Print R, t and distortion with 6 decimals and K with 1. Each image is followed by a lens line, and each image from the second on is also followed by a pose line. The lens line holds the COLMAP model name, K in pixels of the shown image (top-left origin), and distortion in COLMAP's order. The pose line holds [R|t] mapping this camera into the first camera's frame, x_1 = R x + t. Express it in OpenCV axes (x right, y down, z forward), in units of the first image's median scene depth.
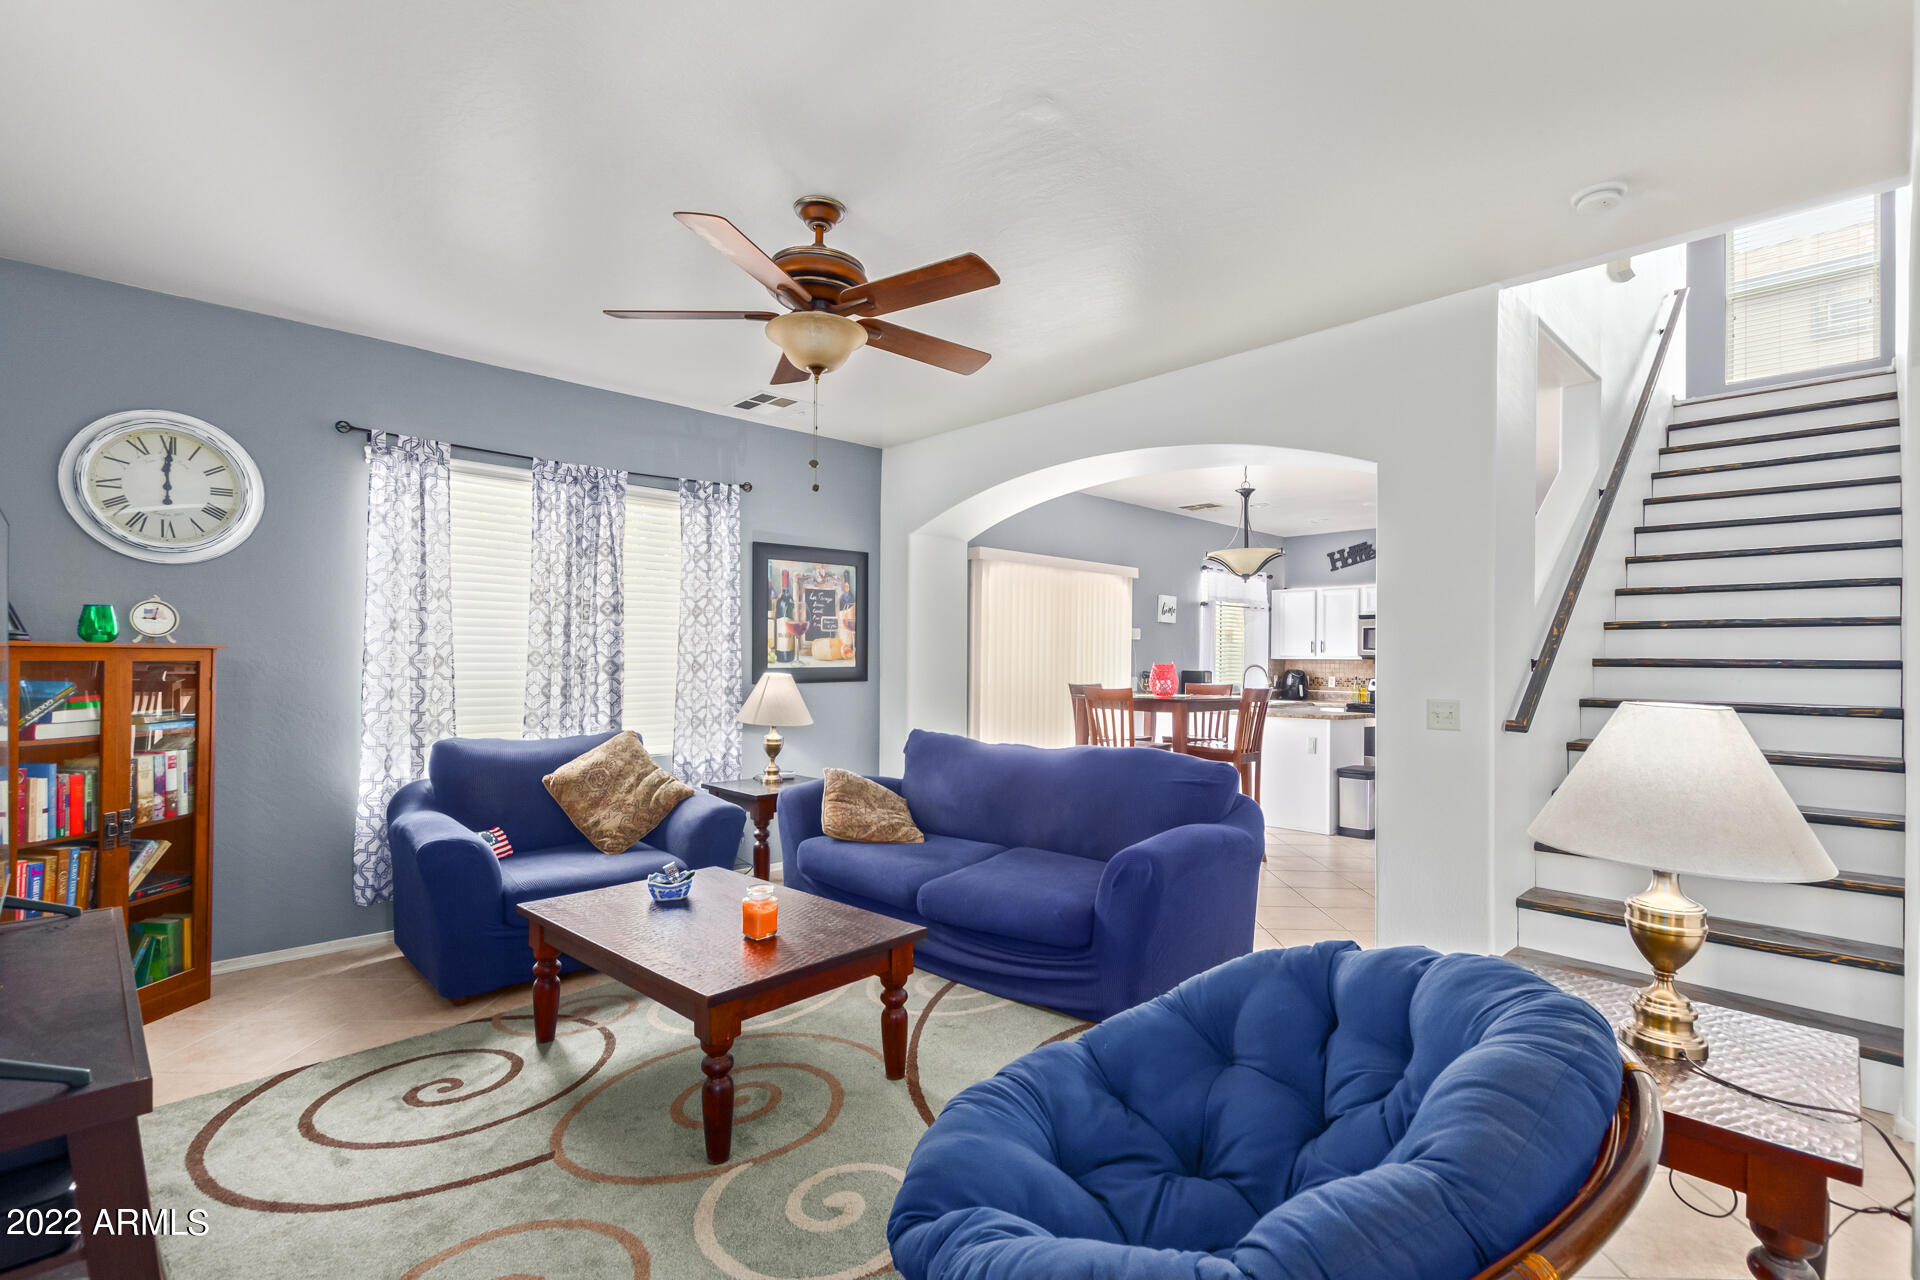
lens RADIAL K [[879.1, 0, 975.0], [0, 879.1, 647.3], [0, 0, 1]] dist [0.012023, -0.005380]
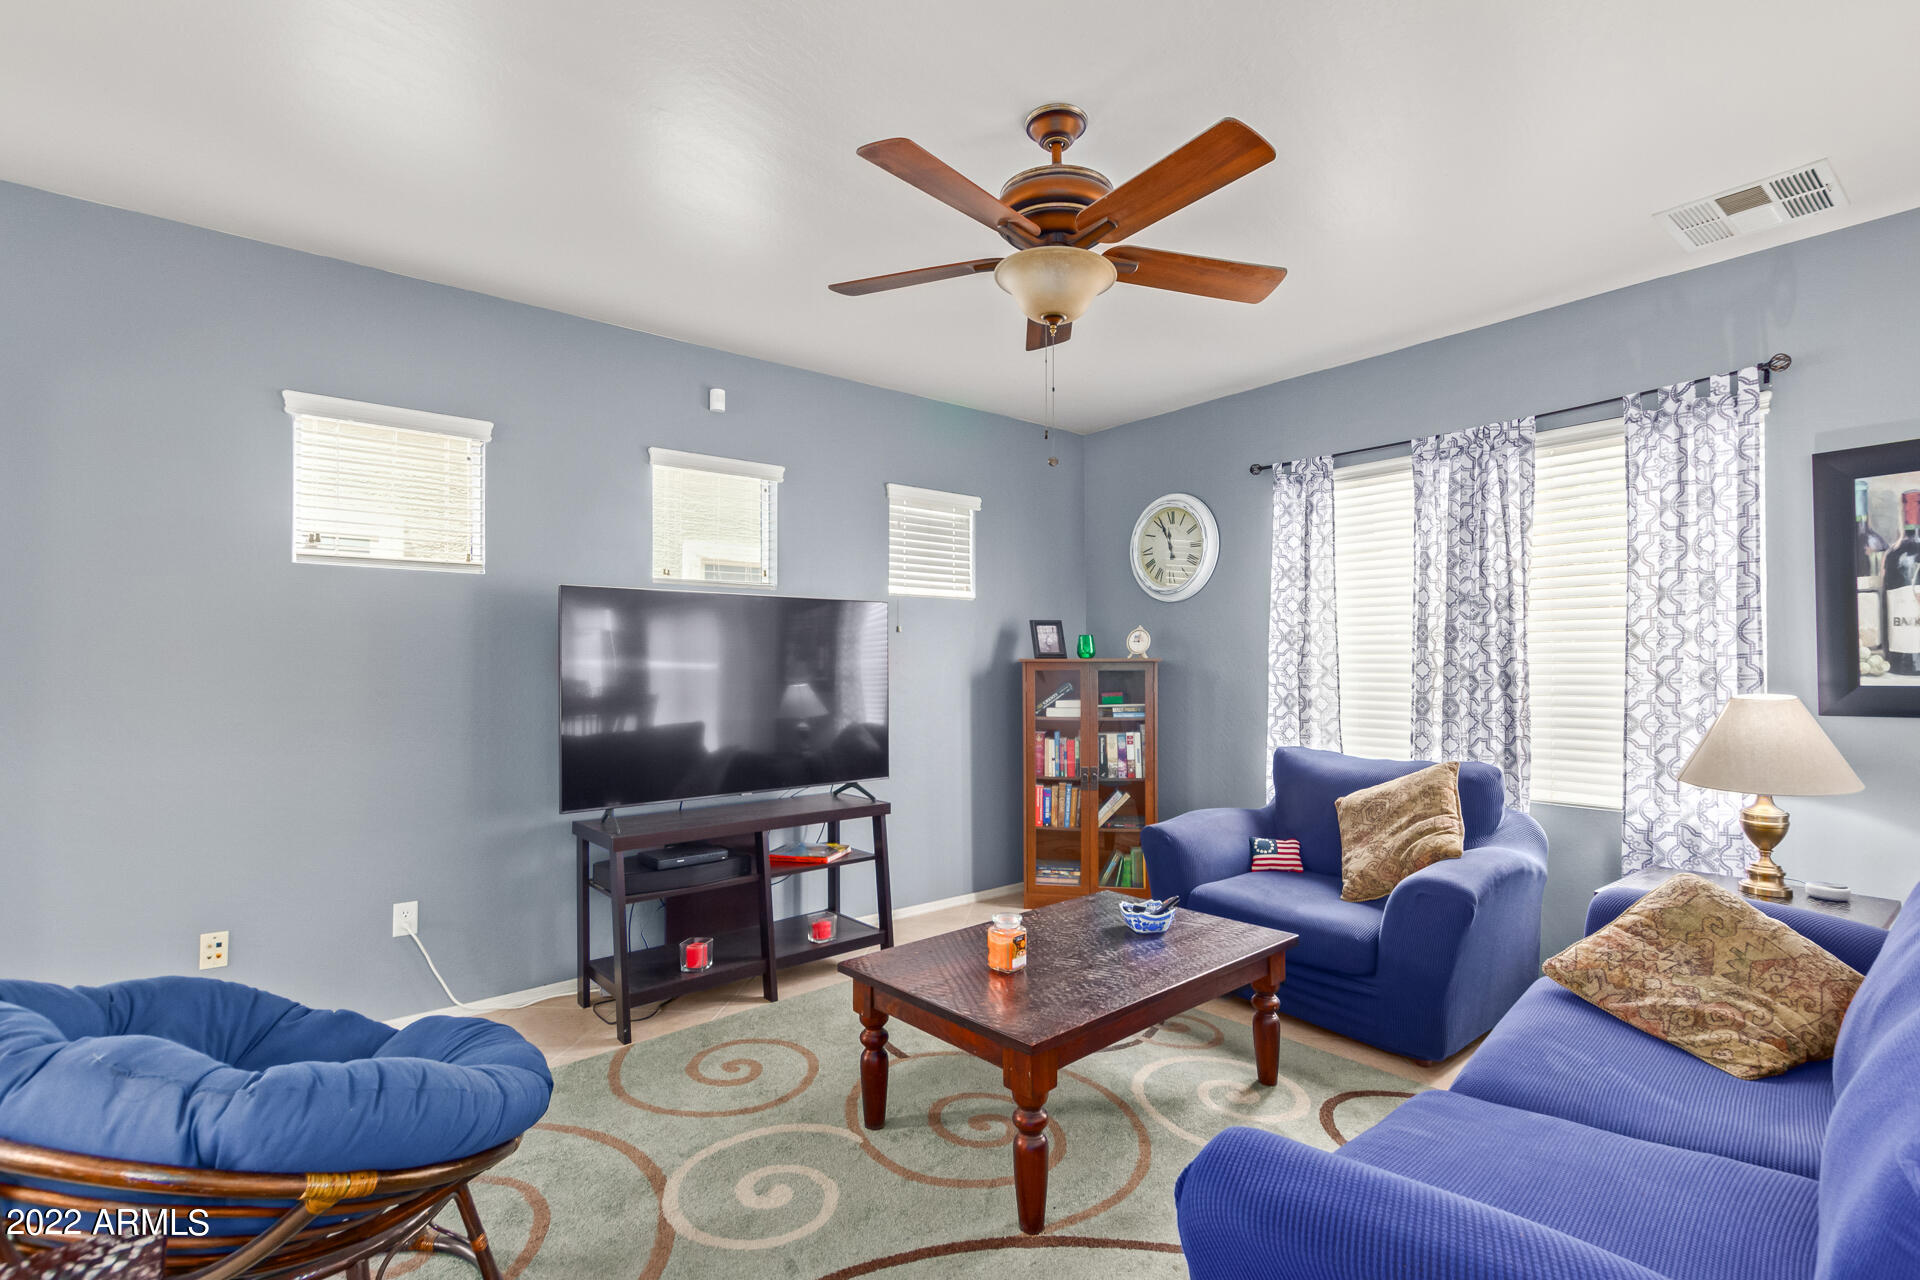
lens RADIAL K [[879.1, 0, 950.1], [0, 879.1, 650.9], [0, 0, 1]] dist [0.012023, -0.005380]
pose [[-0.087709, -0.023914, -0.995859, 0.392607], [0.011631, 0.999619, -0.025029, 0.011219], [0.996078, -0.013778, -0.087398, 0.588525]]
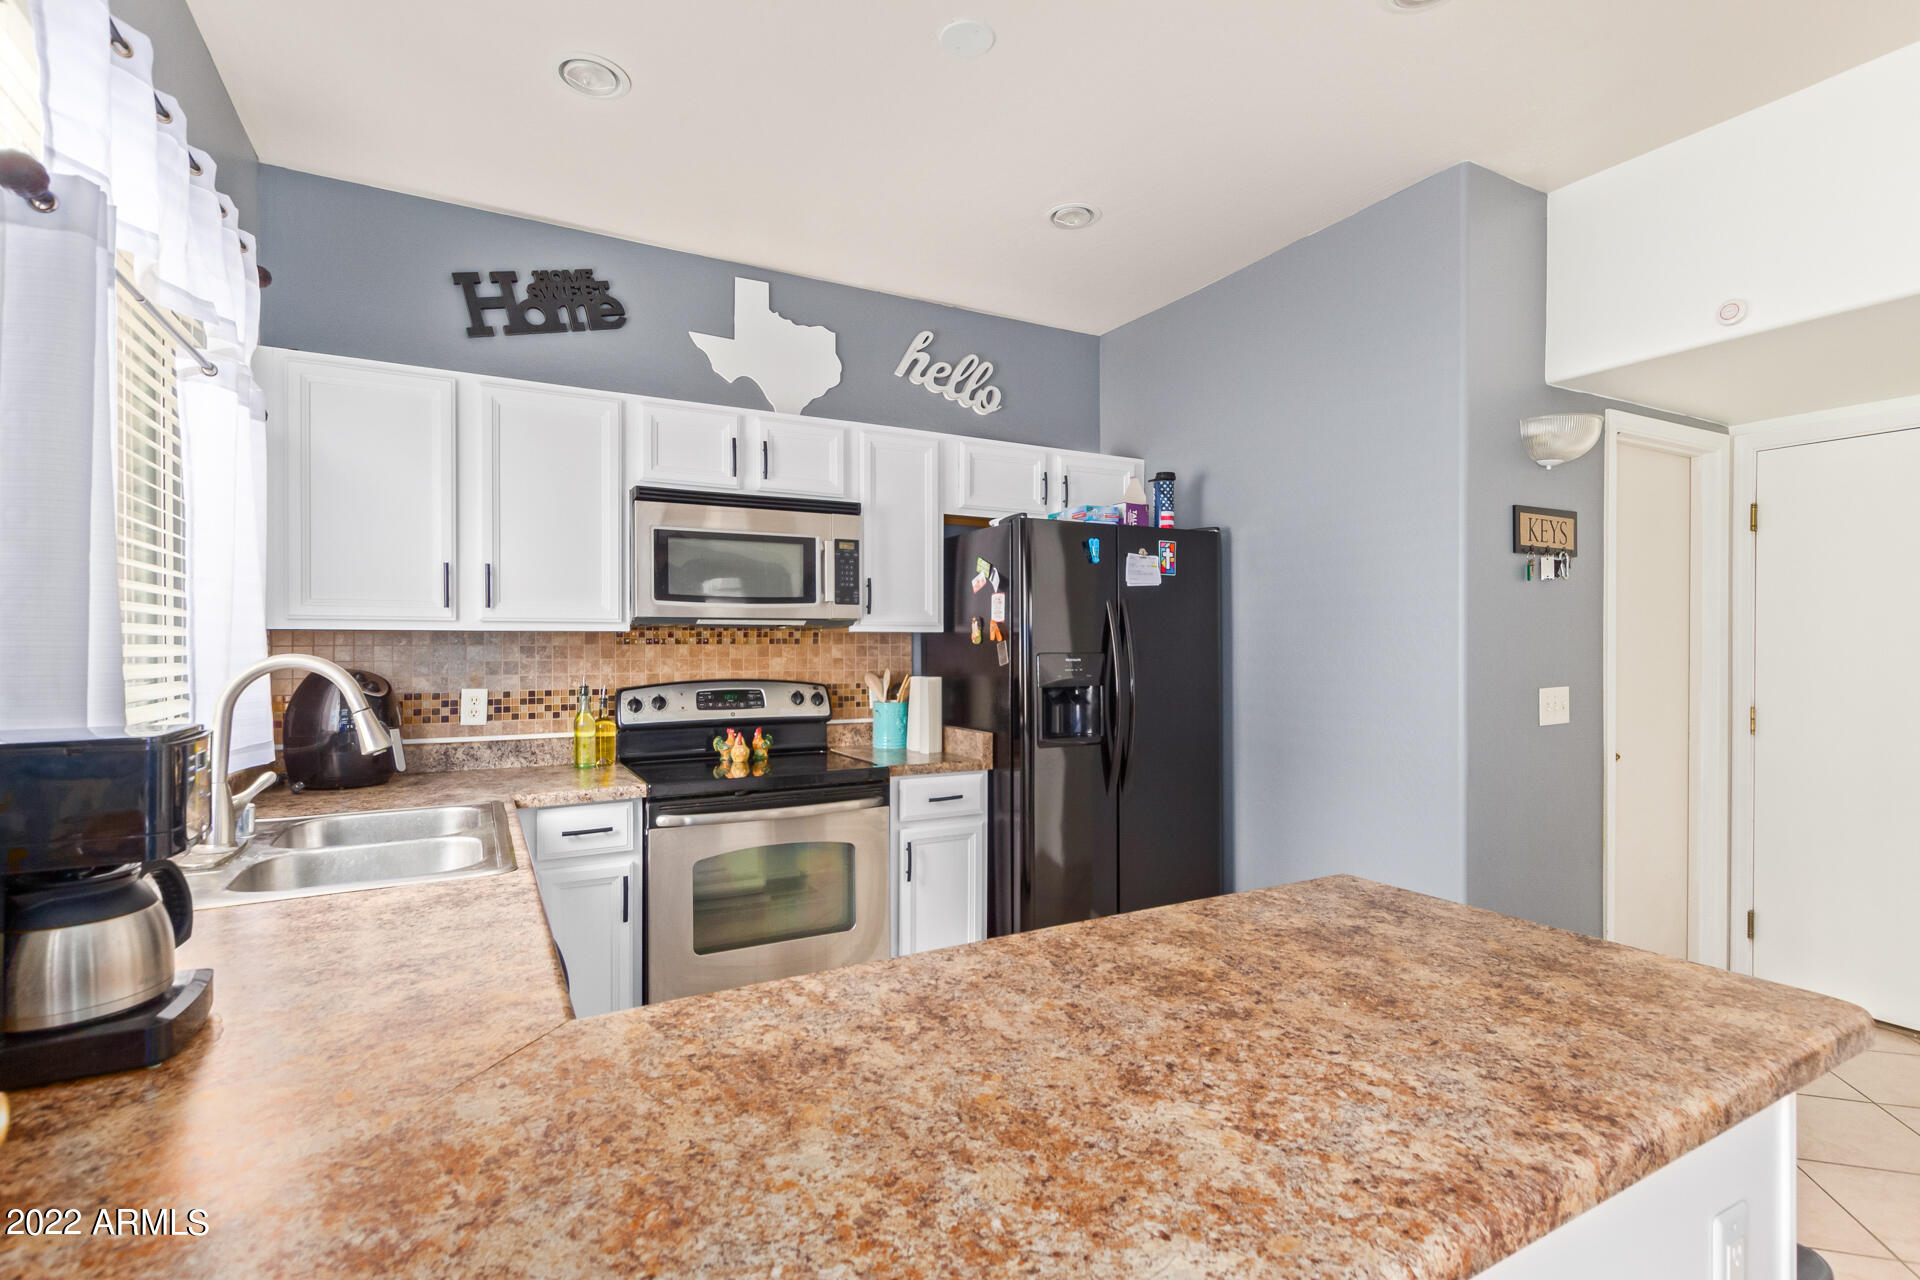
lens RADIAL K [[879.1, 0, 936.3], [0, 879.1, 646.5], [0, 0, 1]] dist [0.012023, -0.005380]
pose [[0.273351, -0.016128, 0.961779, 0.333632], [-0.014293, 0.999681, 0.020826, 0.022163], [-0.961808, -0.019439, 0.273033, 1.611983]]
